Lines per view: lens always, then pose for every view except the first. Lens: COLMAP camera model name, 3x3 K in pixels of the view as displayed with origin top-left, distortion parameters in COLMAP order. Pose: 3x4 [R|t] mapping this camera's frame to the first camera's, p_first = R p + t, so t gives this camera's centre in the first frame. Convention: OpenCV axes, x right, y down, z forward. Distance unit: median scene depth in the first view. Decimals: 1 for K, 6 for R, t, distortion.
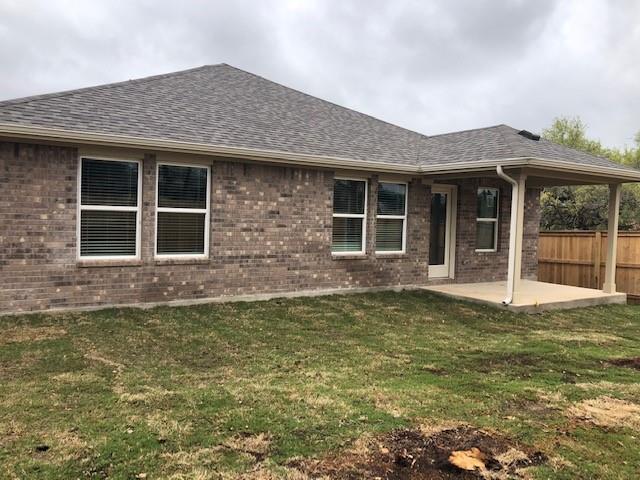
lens RADIAL K [[522.8, 0, 314.8], [0, 522.8, 234.7], [0, 0, 1]] dist [0.080953, -0.091015]
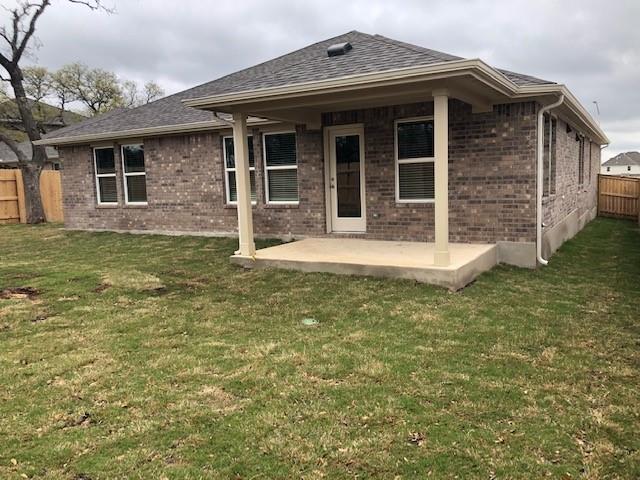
lens RADIAL K [[522.8, 0, 314.8], [0, 522.8, 234.7], [0, 0, 1]] dist [0.080953, -0.091015]
pose [[0.420645, 0.066650, -0.904774, 1.292664], [0.027722, 0.995888, 0.086250, 0.012631], [0.906802, -0.061363, 0.417068, 0.747490]]
